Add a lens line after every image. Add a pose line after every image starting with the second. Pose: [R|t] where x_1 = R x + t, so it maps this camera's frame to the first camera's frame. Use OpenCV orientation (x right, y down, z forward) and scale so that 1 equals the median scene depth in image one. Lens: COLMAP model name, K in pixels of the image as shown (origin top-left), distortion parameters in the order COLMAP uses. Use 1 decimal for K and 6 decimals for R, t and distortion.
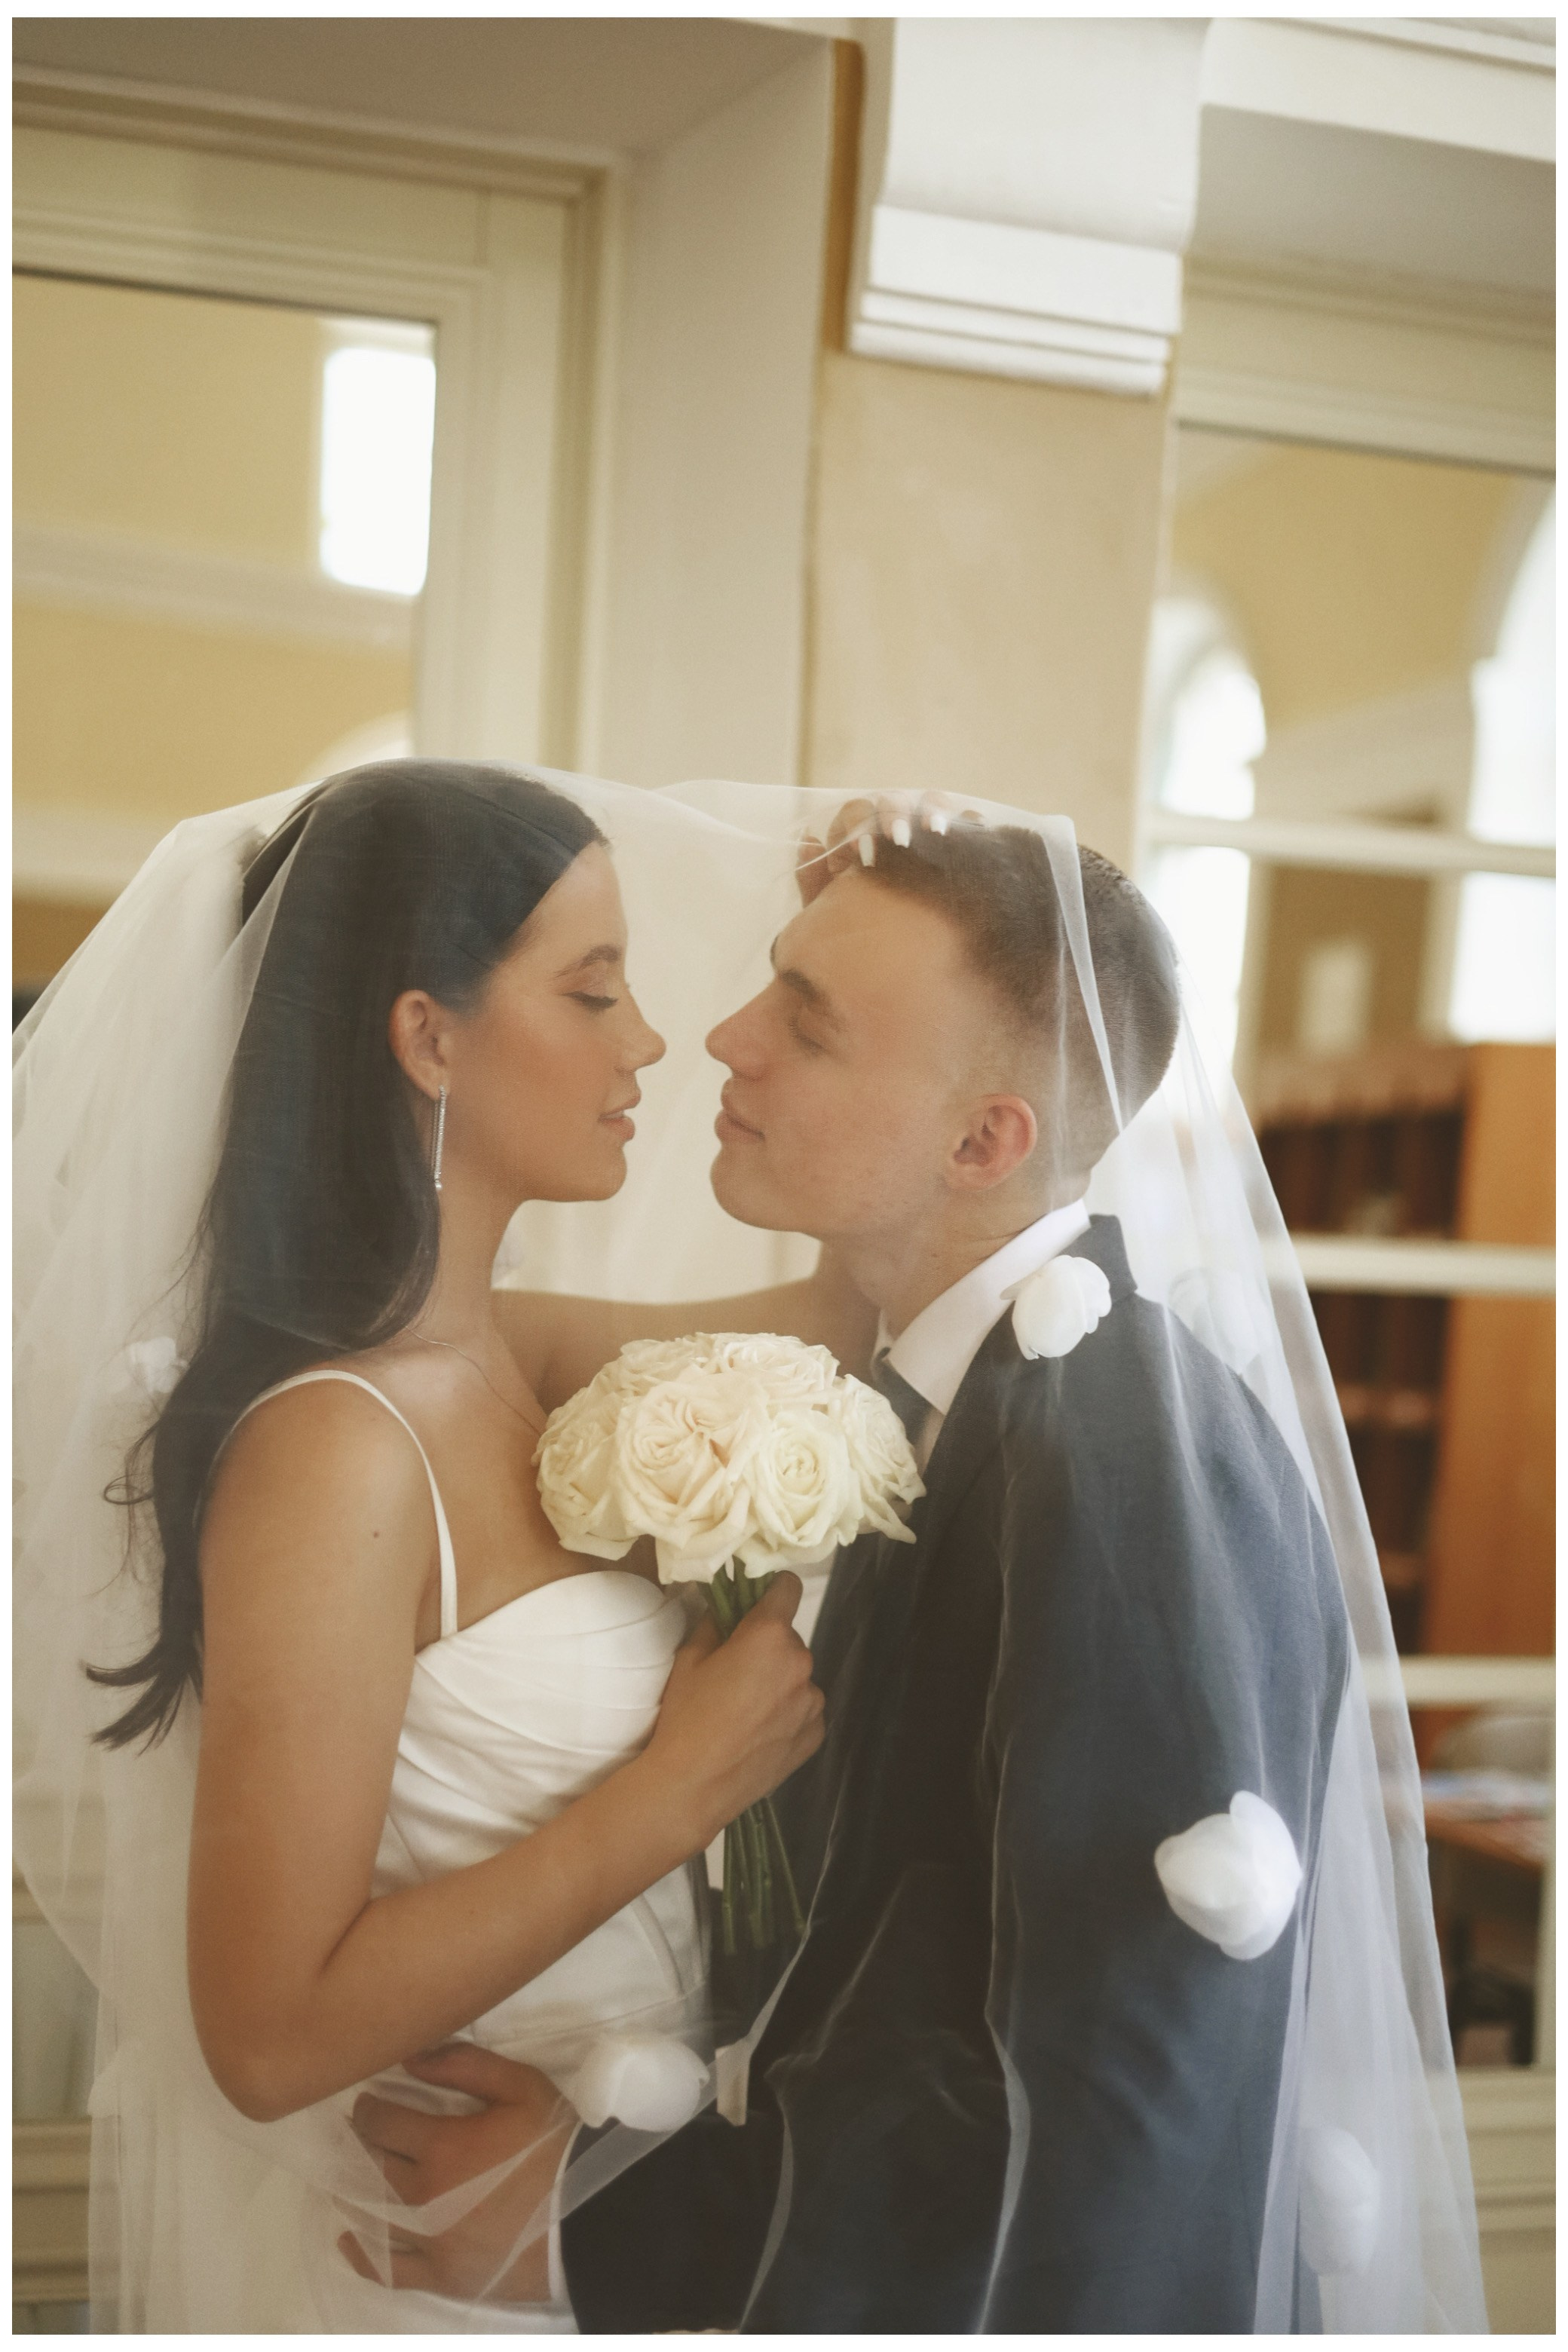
lens RADIAL K [[3501.4, 0, 781.8], [0, 3501.4, 1122.6], [0, 0, 1]] dist [-0.020446, -0.058339]
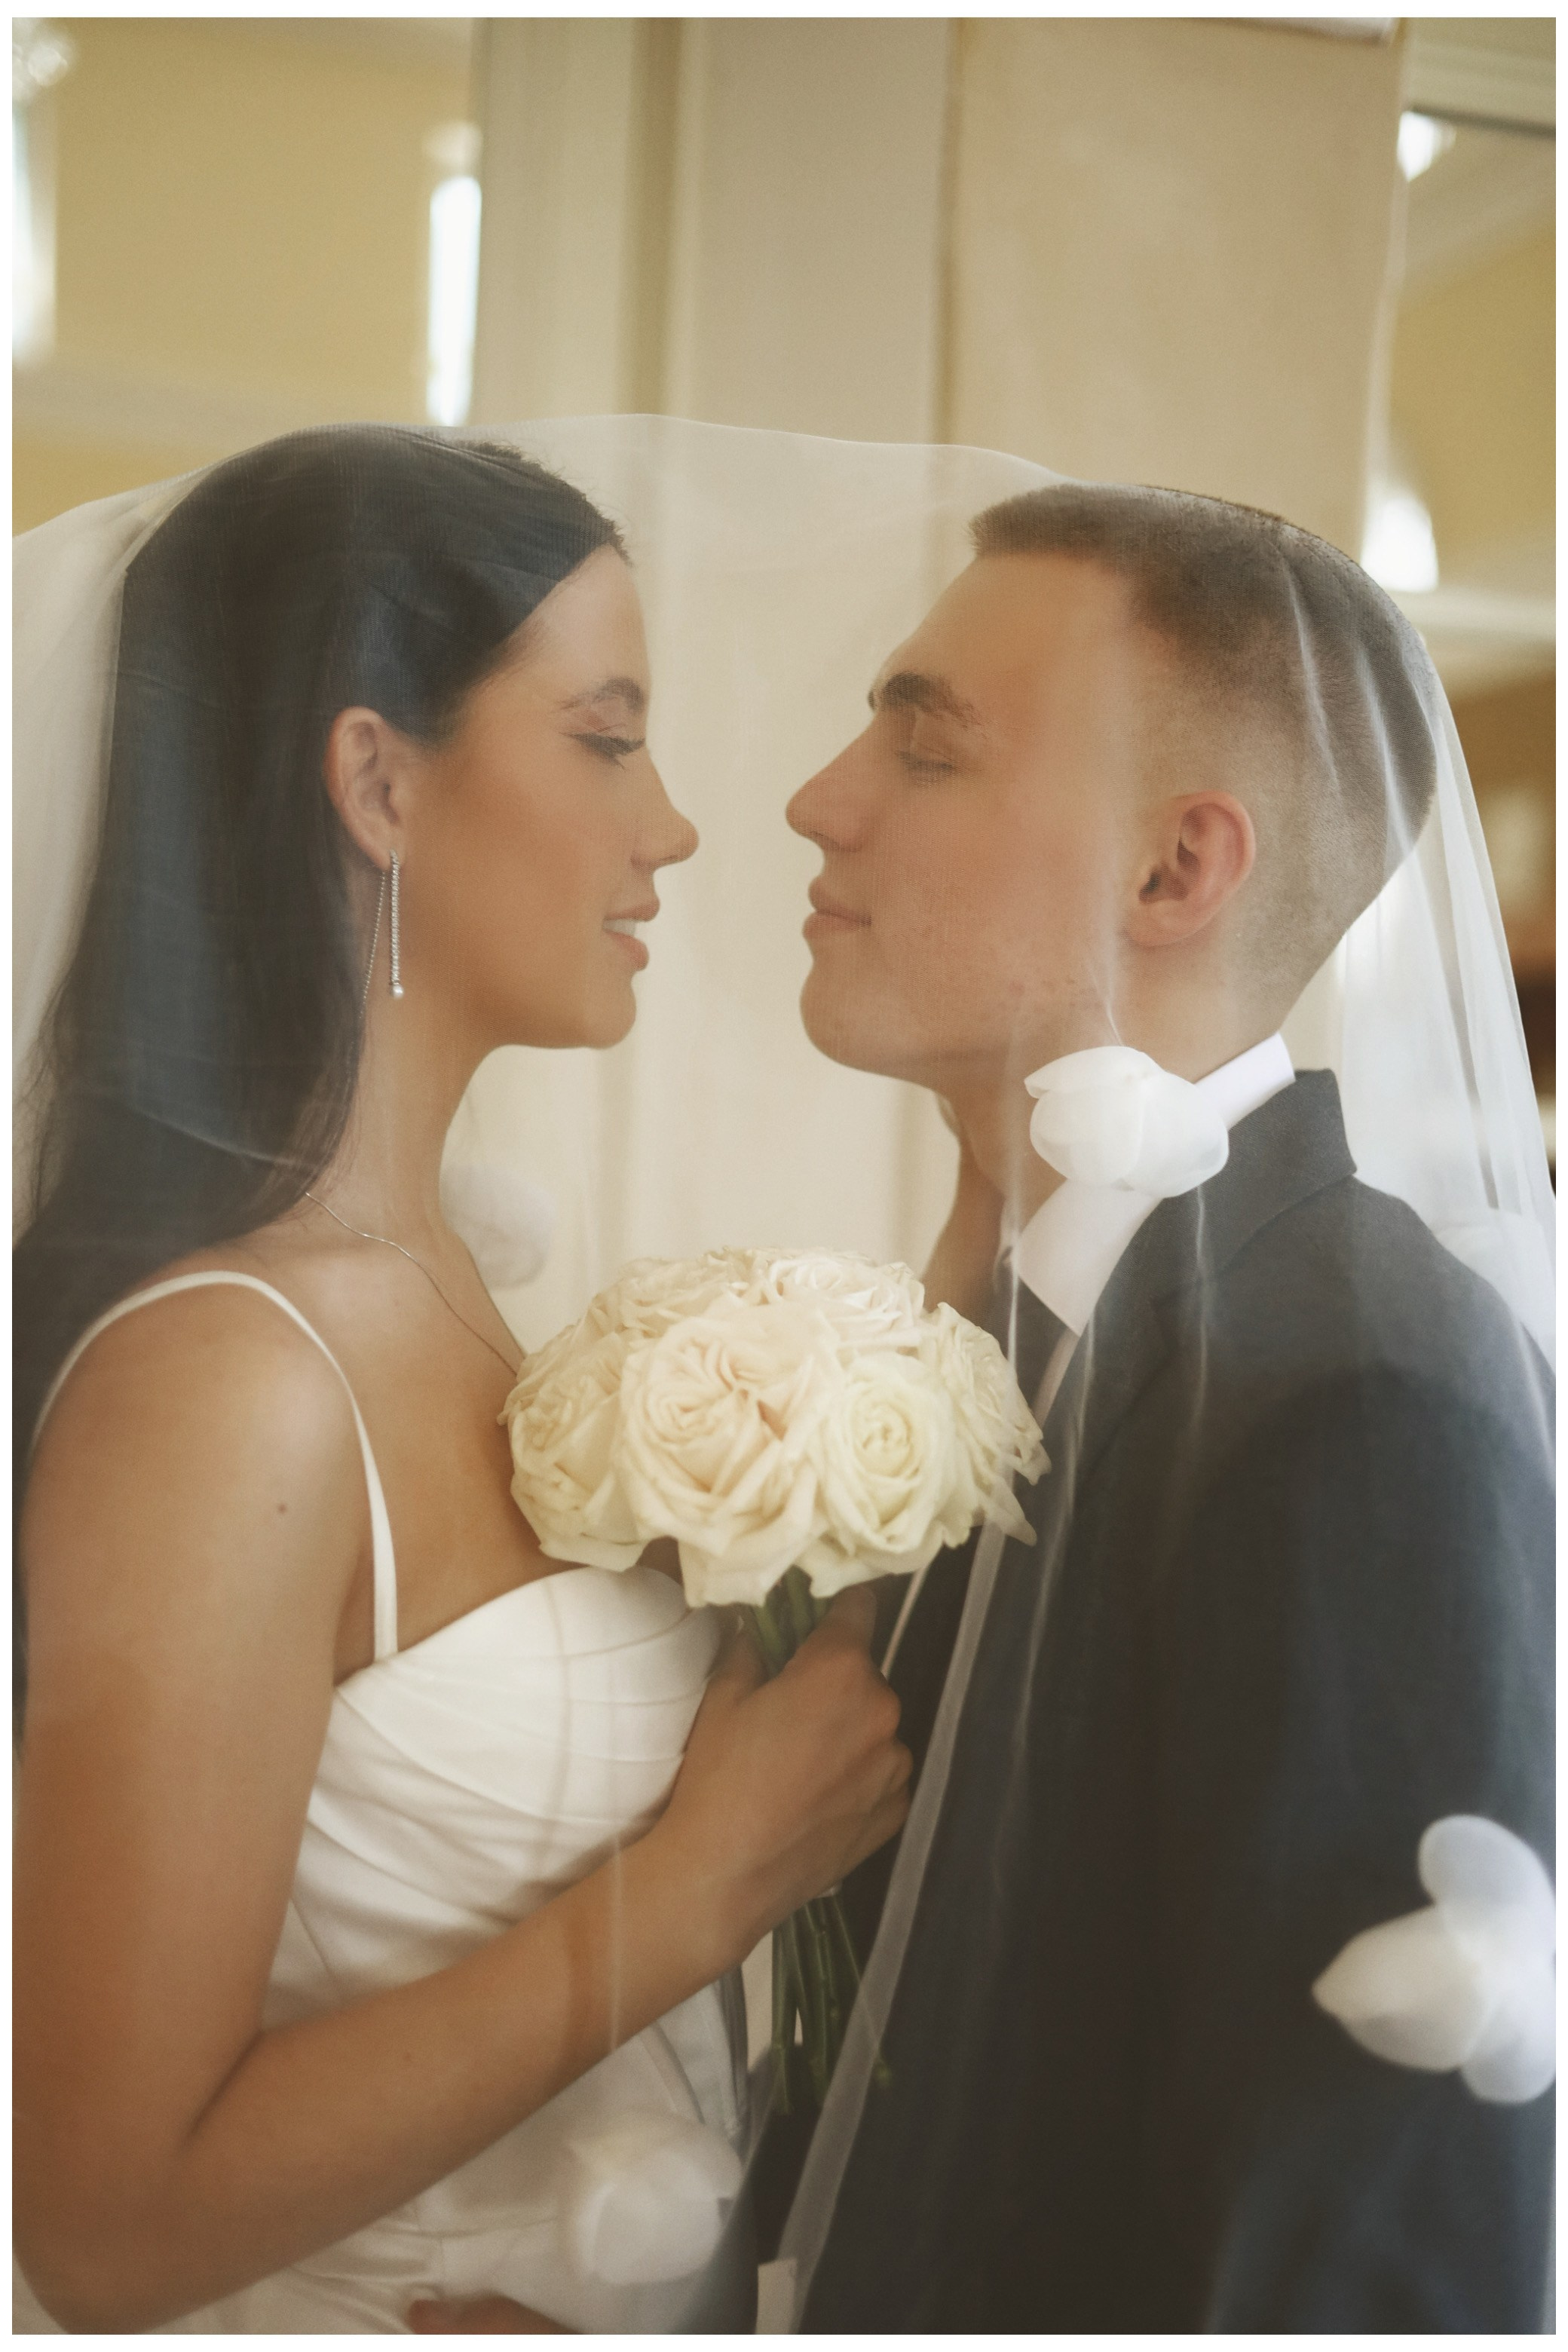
lens RADIAL K [[3410.7, 0, 794.4], [0, 3410.7, 1162.1], [0, 0, 1]] dist [0.022773, -0.198703]
pose [[0.998677, -0.013670, 0.049576, -0.045990], [0.011092, 0.998590, 0.051906, 0.007536], [-0.050216, -0.051287, 0.997421, 0.319932]]
